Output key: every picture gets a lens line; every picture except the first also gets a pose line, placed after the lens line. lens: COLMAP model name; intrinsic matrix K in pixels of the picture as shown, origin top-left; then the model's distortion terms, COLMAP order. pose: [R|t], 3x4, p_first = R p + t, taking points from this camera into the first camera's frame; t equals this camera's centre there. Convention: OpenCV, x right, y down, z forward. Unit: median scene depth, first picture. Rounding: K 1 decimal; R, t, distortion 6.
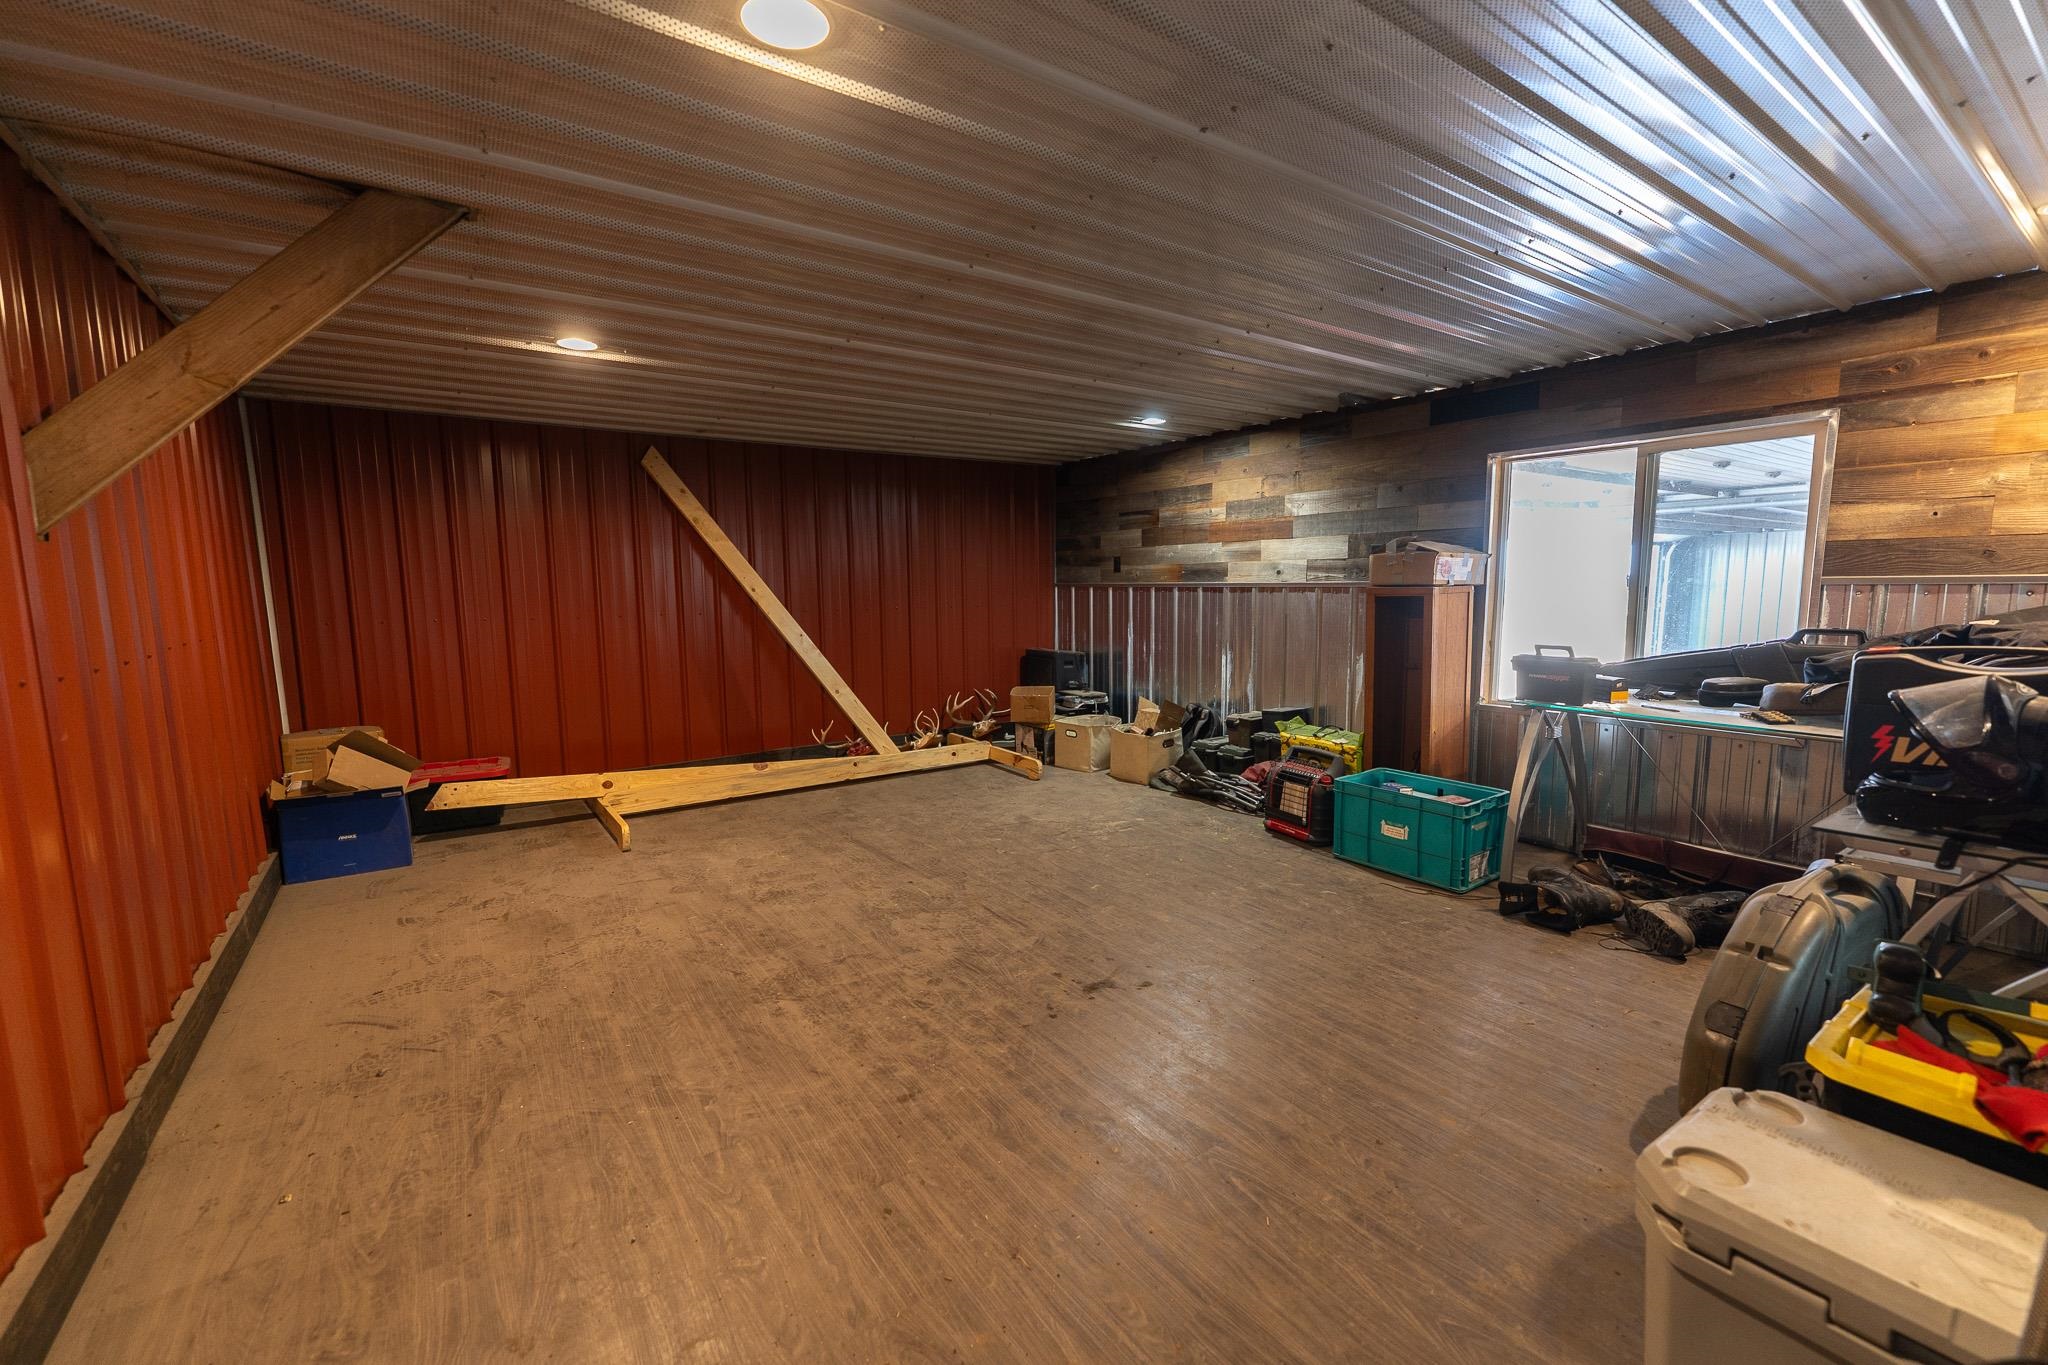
lens RADIAL K [[821.7, 0, 1019.0], [0, 821.7, 672.4], [0, 0, 1]] dist [-0.000753, 0.000038]
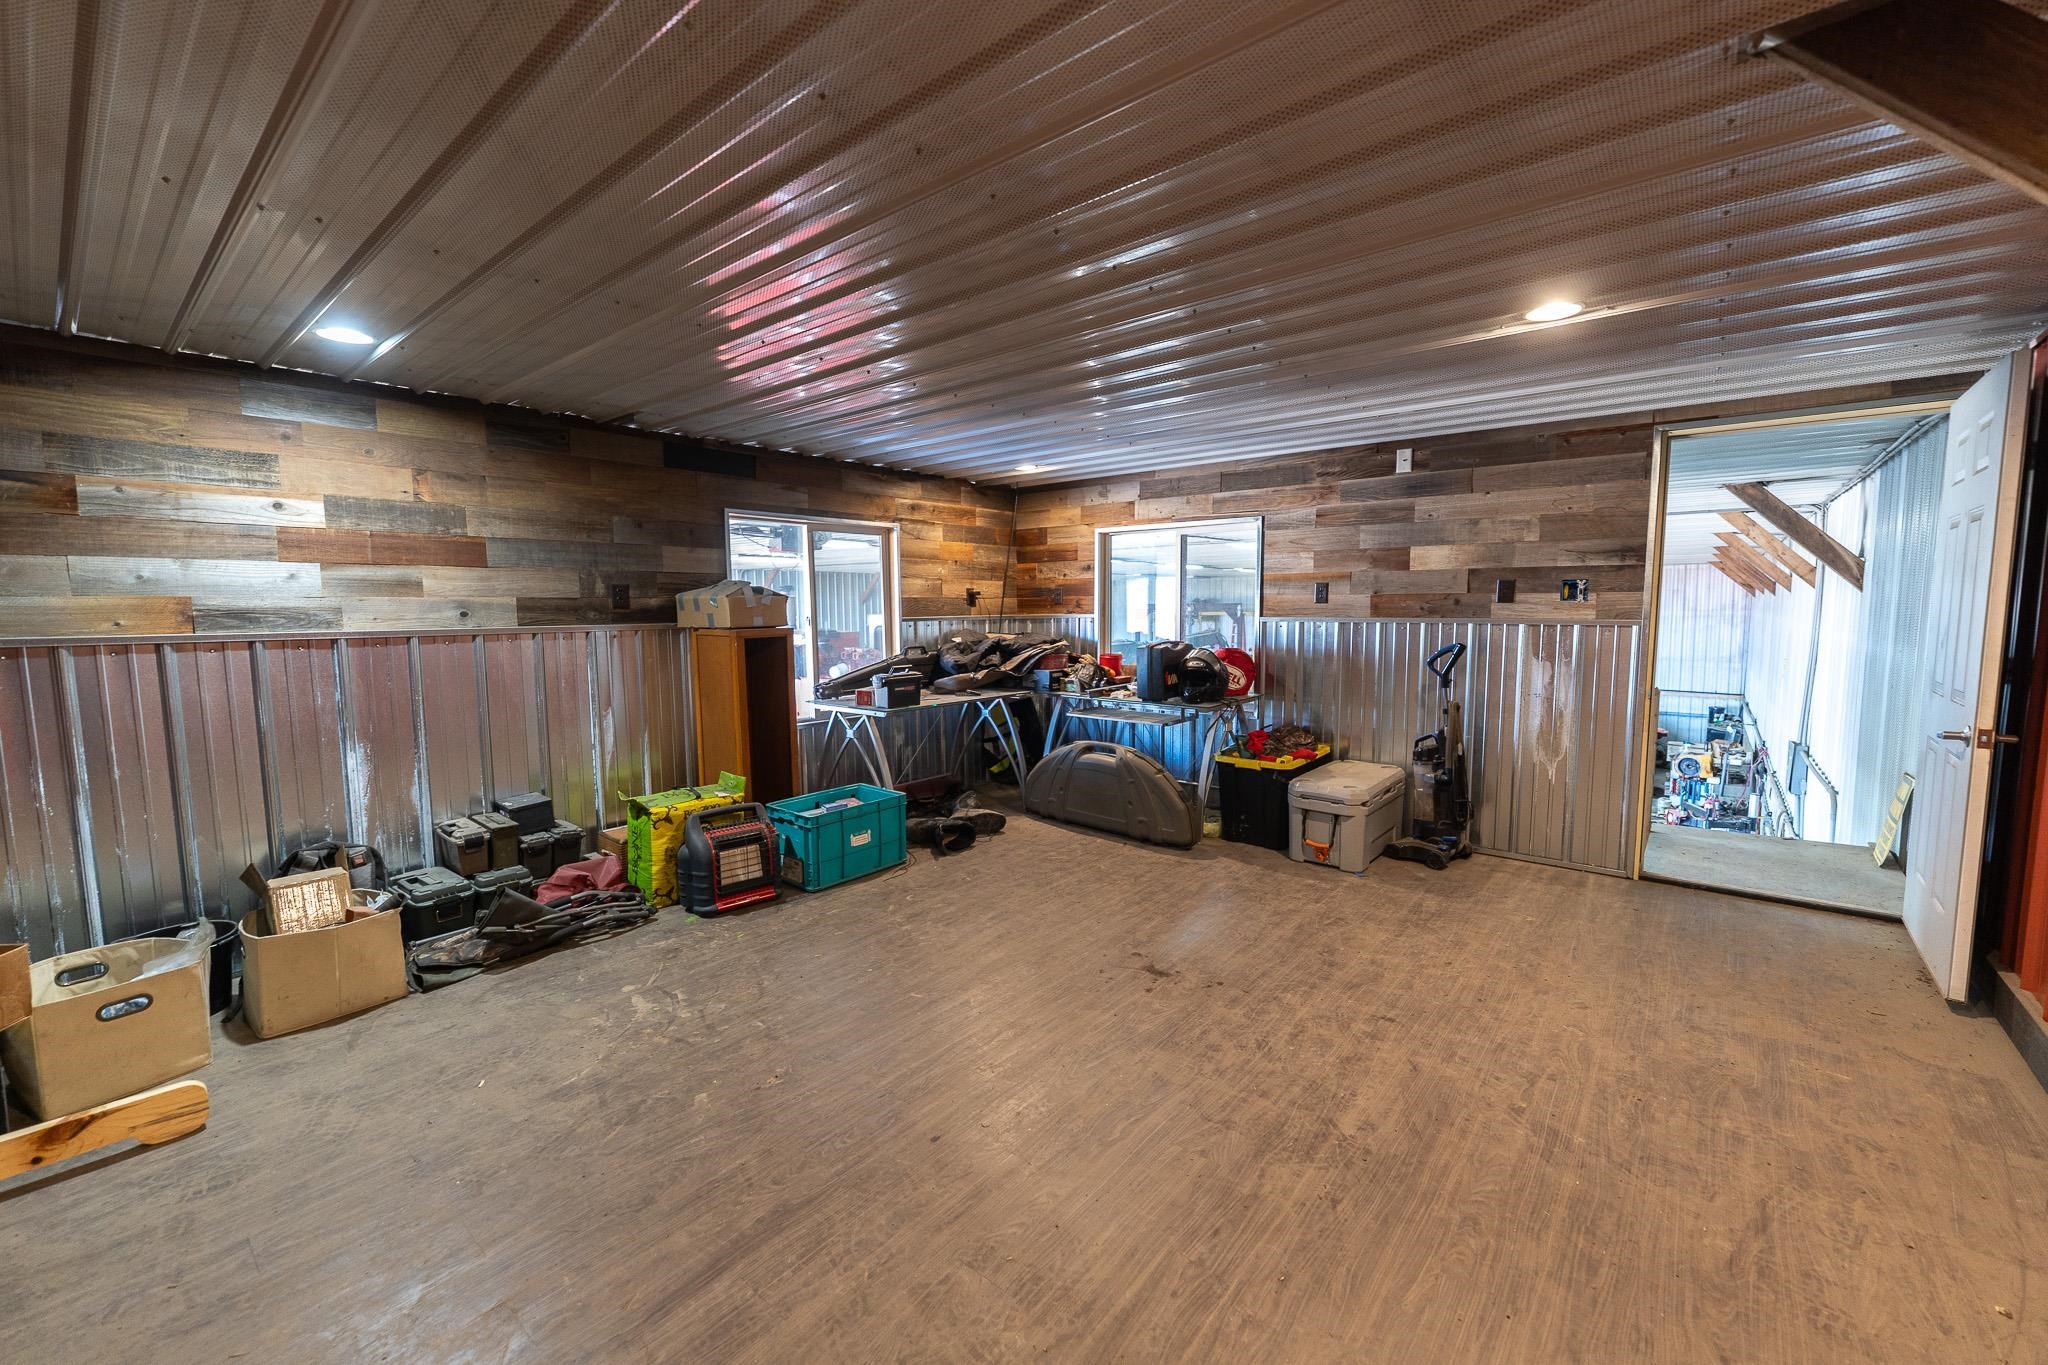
lens RADIAL K [[821.7, 0, 1019.0], [0, 821.7, 672.4], [0, 0, 1]] dist [-0.000753, 0.000038]
pose [[-0.260968, -0.066710, 0.963040, -0.617355], [0.115413, 0.988298, 0.099735, -0.112506], [-0.958423, 0.137175, -0.250215, 0.932456]]
